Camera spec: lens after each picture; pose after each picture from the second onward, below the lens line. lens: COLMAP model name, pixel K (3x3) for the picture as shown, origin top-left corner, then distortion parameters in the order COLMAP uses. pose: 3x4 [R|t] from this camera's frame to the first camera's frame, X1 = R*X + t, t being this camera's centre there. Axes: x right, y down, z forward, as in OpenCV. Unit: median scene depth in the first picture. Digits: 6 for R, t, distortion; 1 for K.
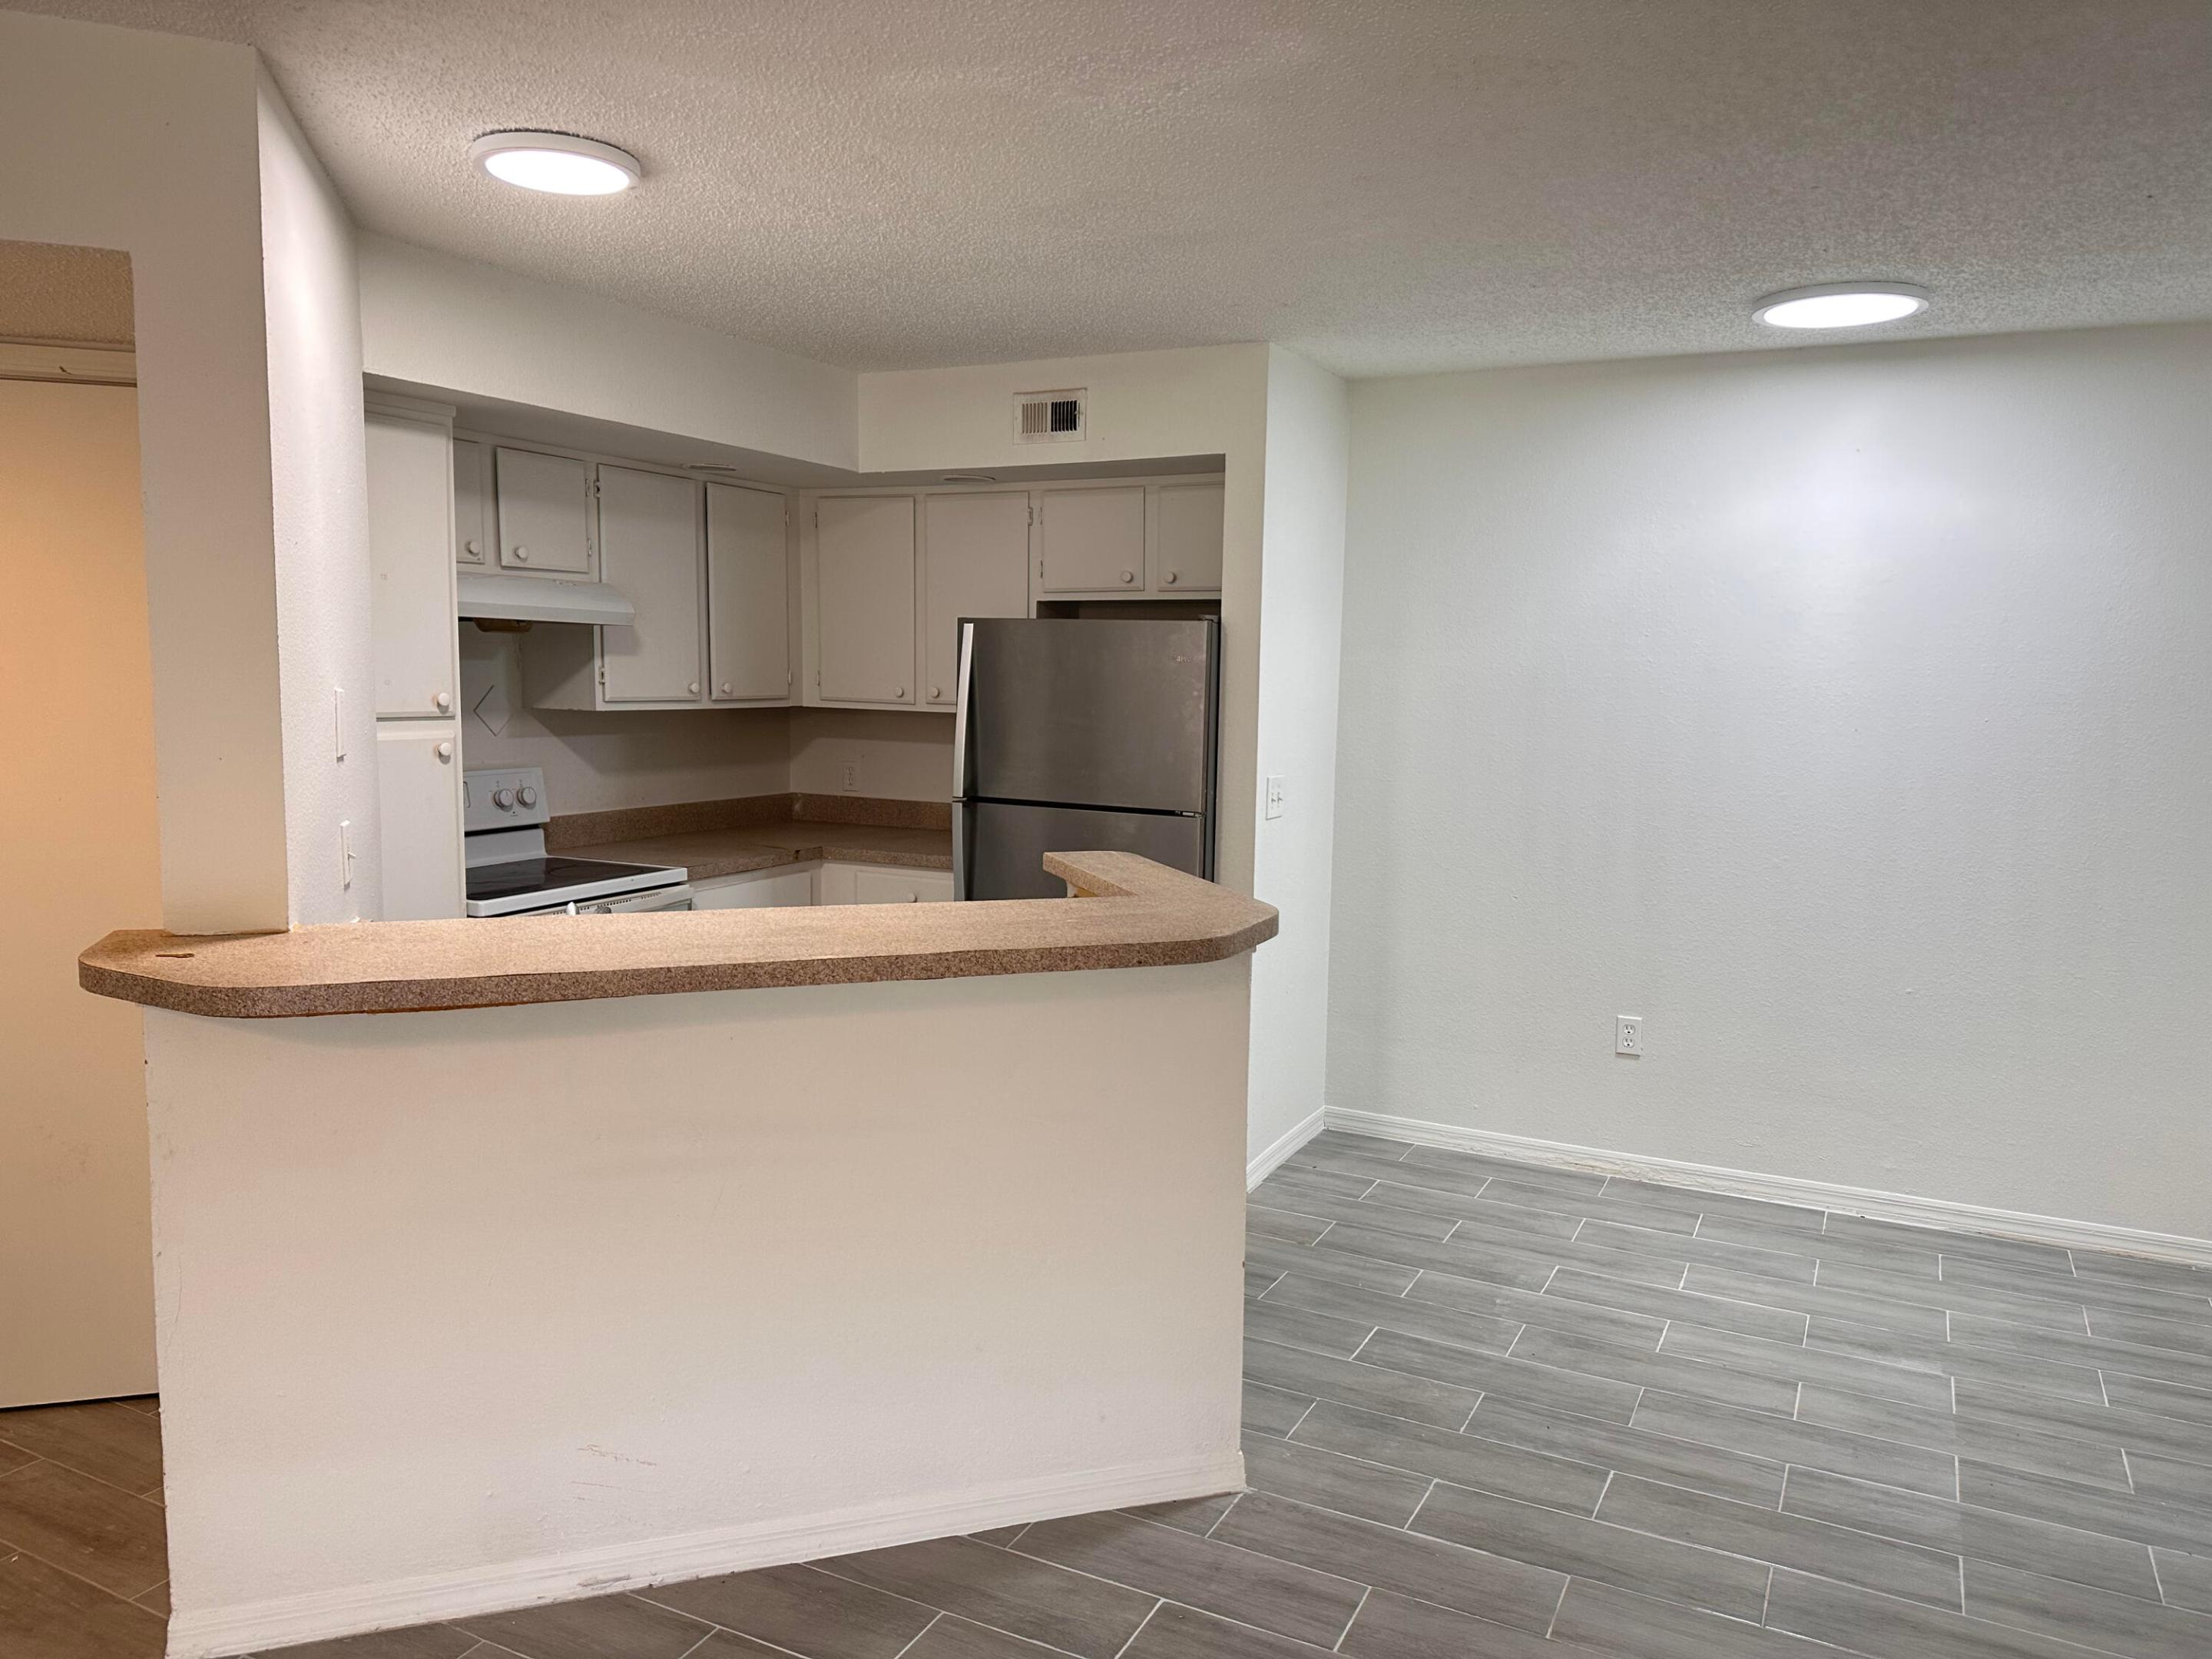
lens RADIAL K [[1543.3, 0, 1106.0], [0, 1543.3, 829.5], [0, 0, 1]] dist [0.004740, -0.005710]
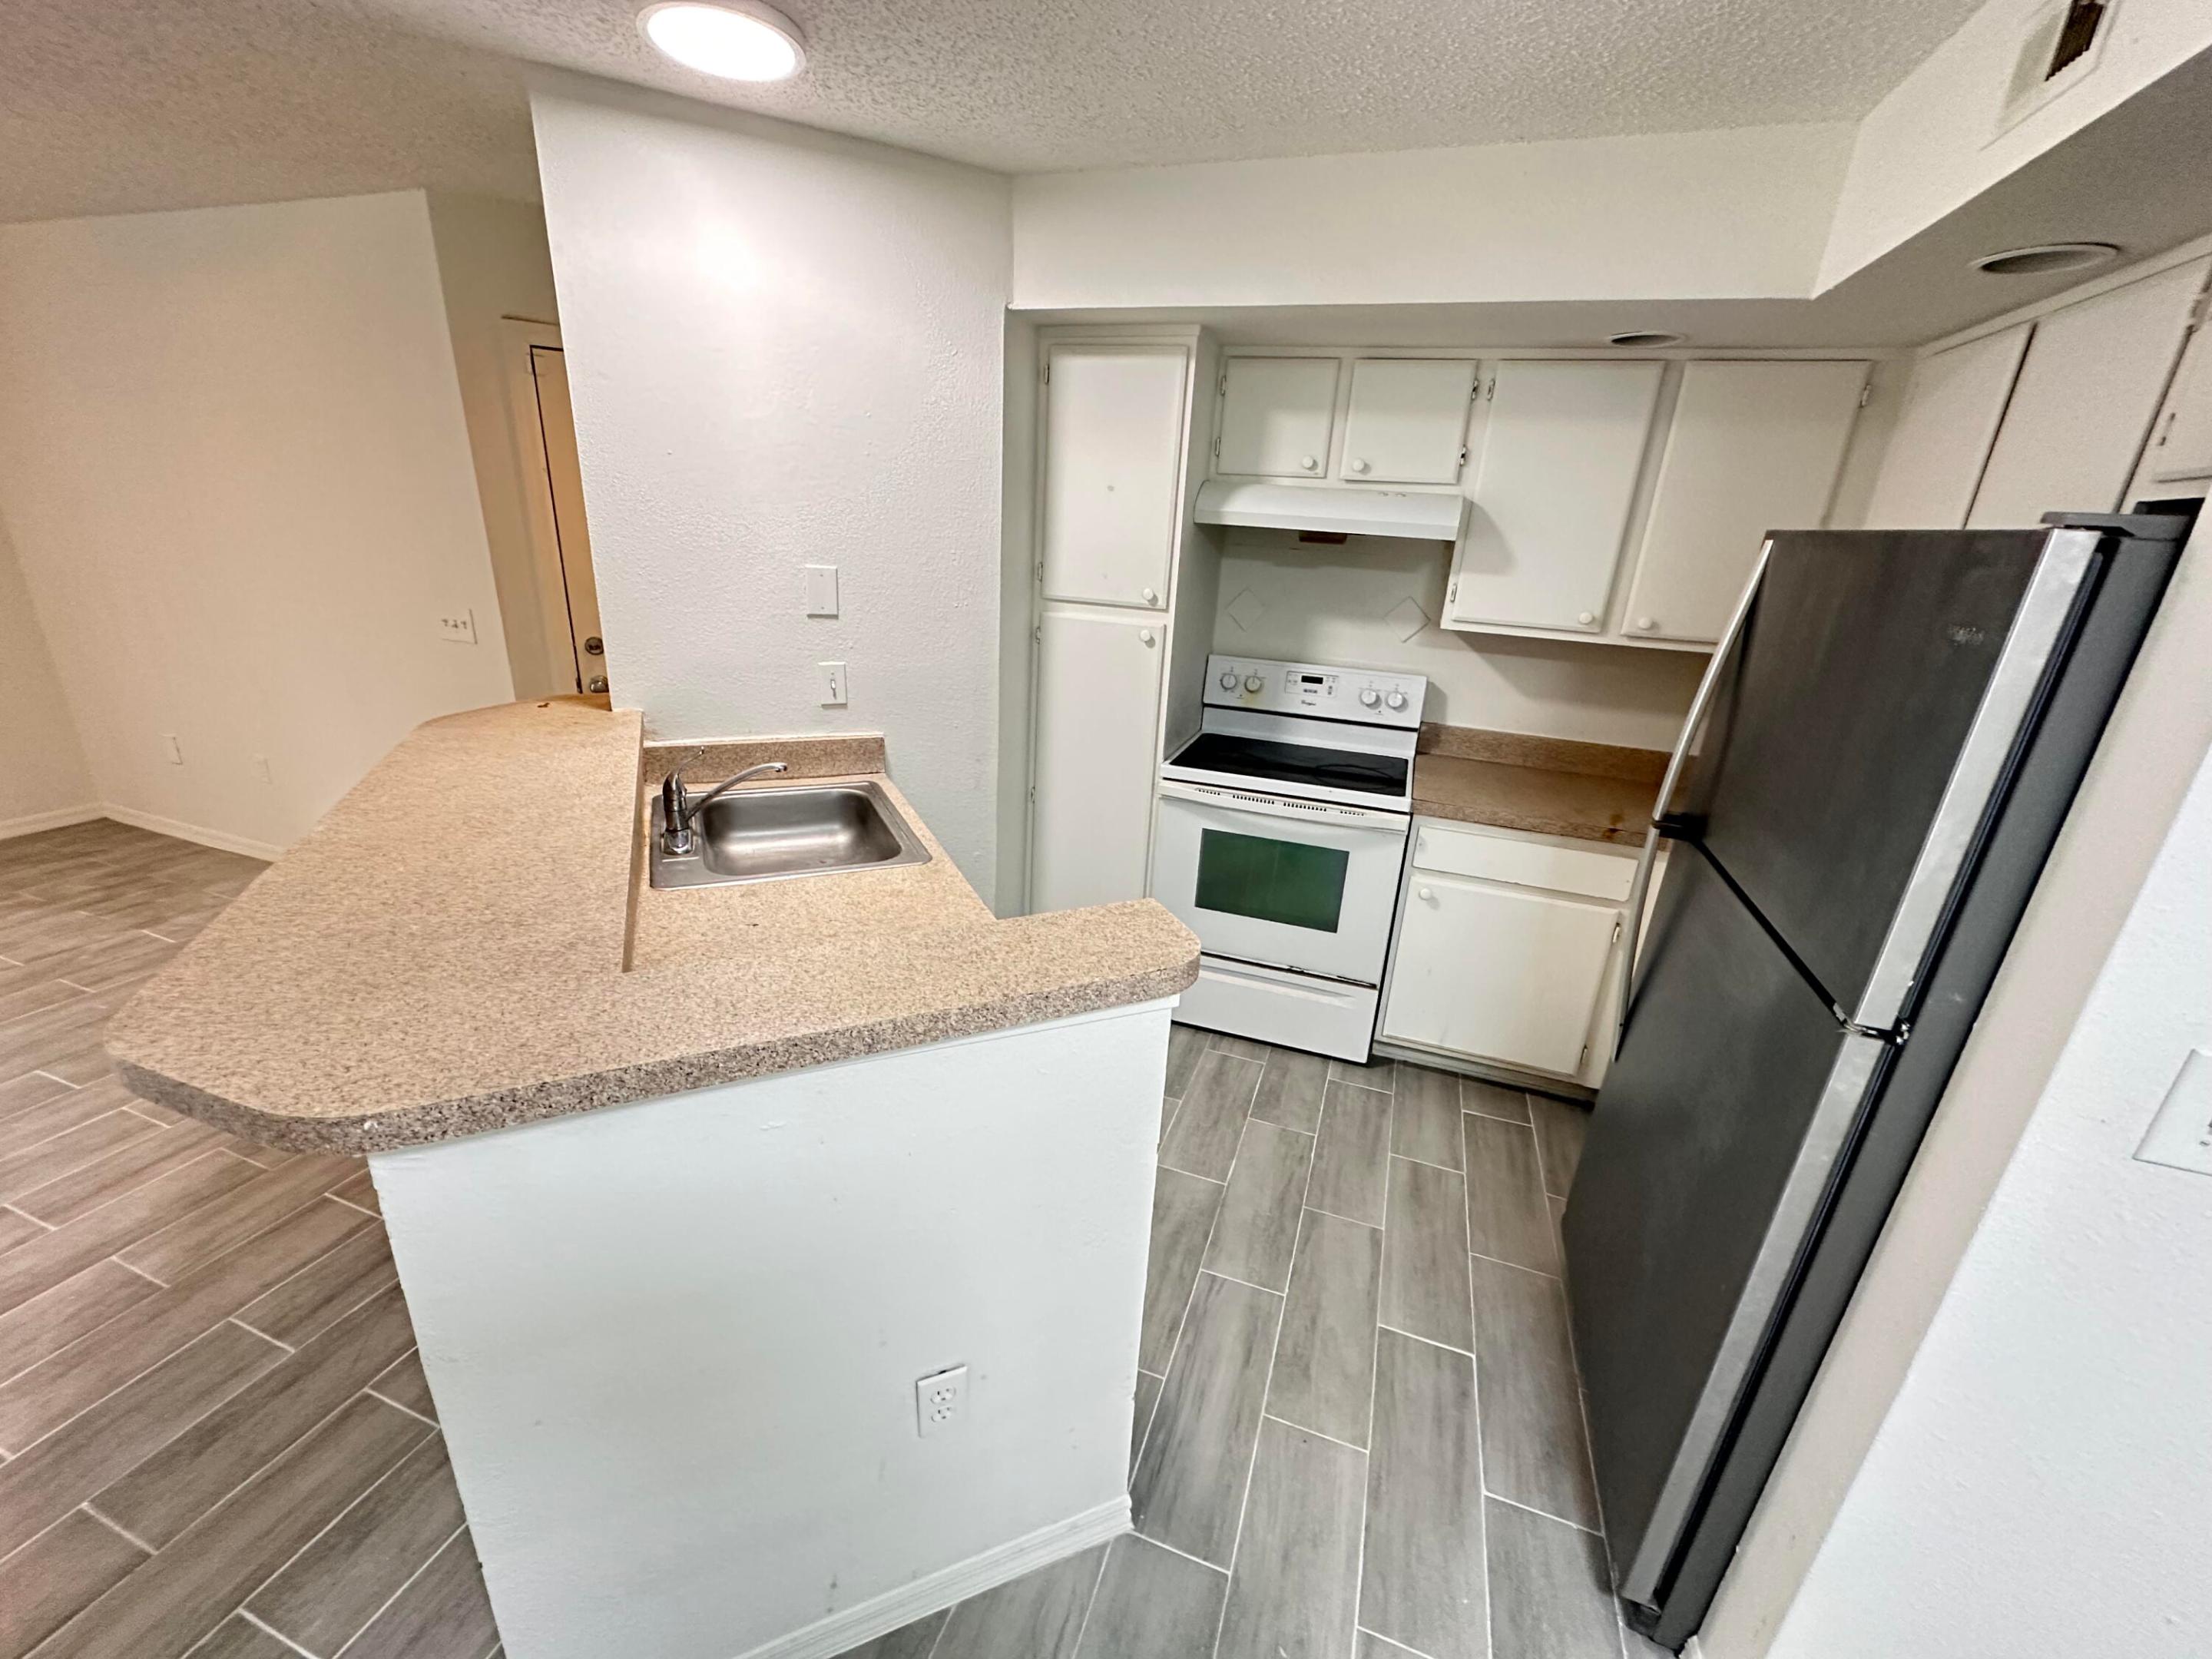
lens RADIAL K [[884.5, 0, 1108.6], [0, 884.5, 837.8], [0, 0, 1]] dist [-0.000130, -0.000461]
pose [[0.129993, 0.321614, -0.937905, 0.313548], [-0.161252, 0.940196, 0.300050, -0.118868], [0.978315, 0.112235, 0.174080, 0.961974]]
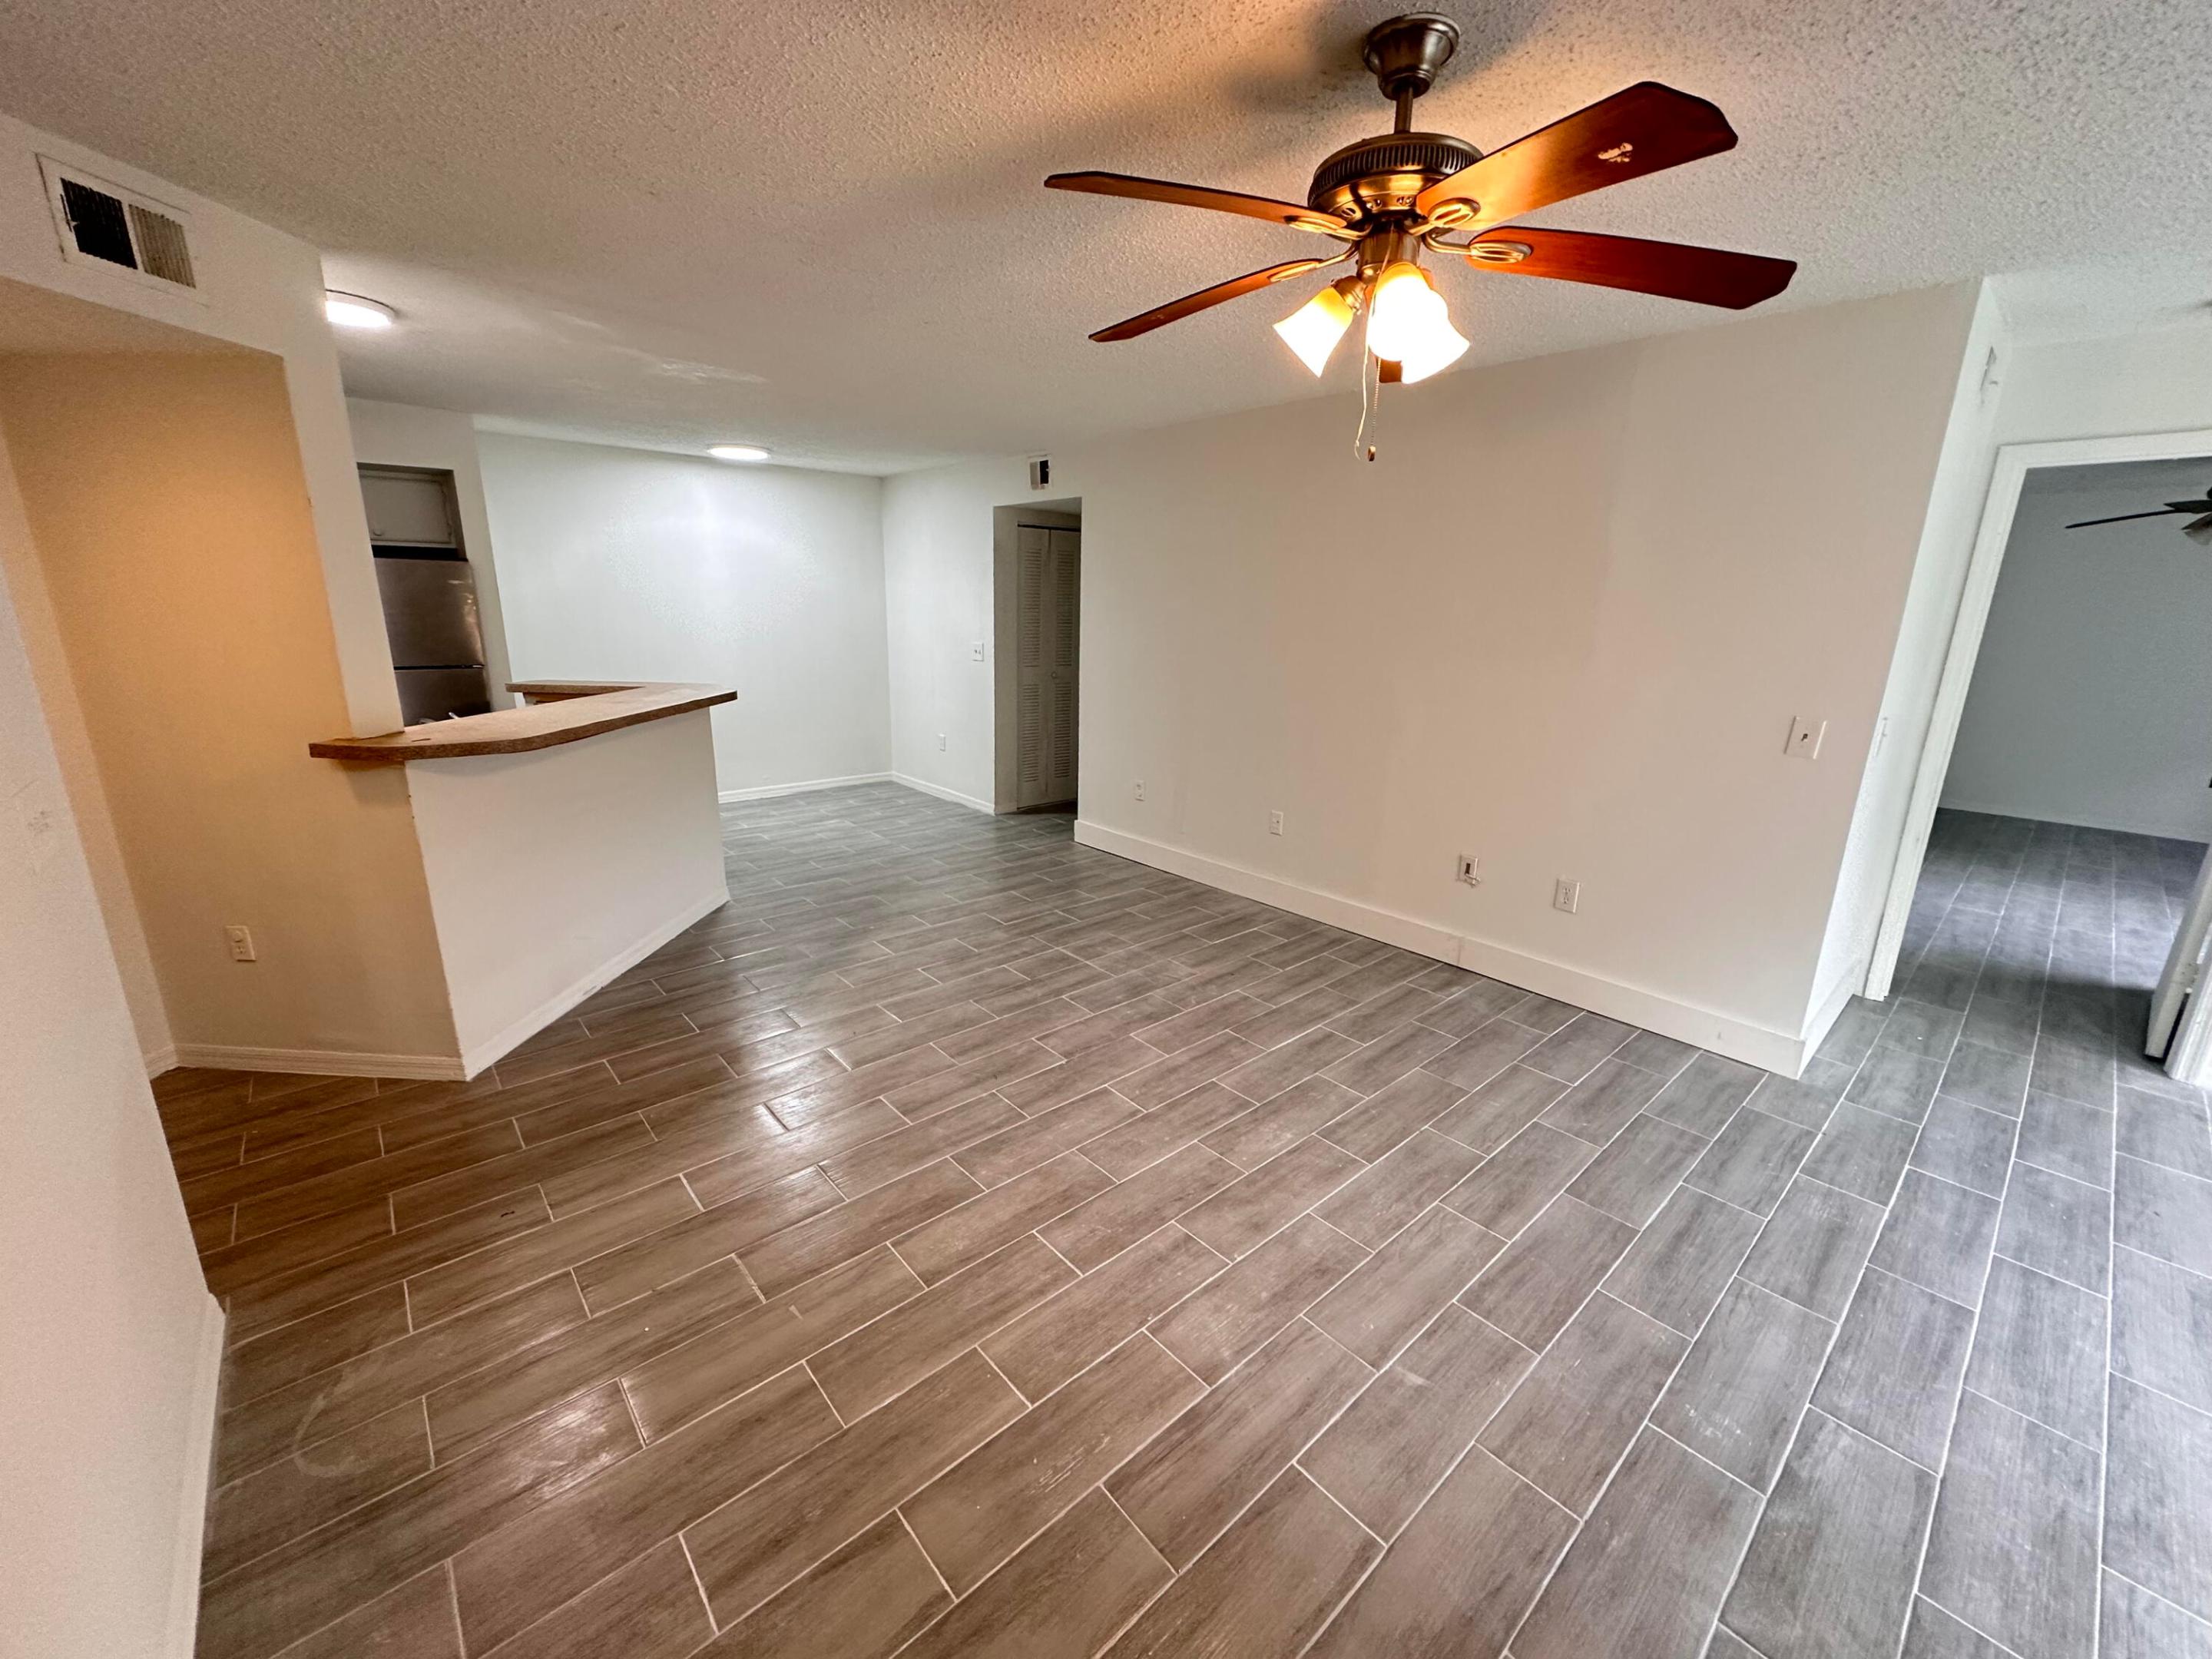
lens RADIAL K [[884.5, 0, 1108.6], [0, 884.5, 837.8], [0, 0, 1]] dist [-0.000130, -0.000461]
pose [[0.365115, -0.252098, 0.896179, -0.877439], [0.086165, 0.967656, 0.237100, 0.007838], [-0.926966, -0.009350, 0.375028, -0.175441]]
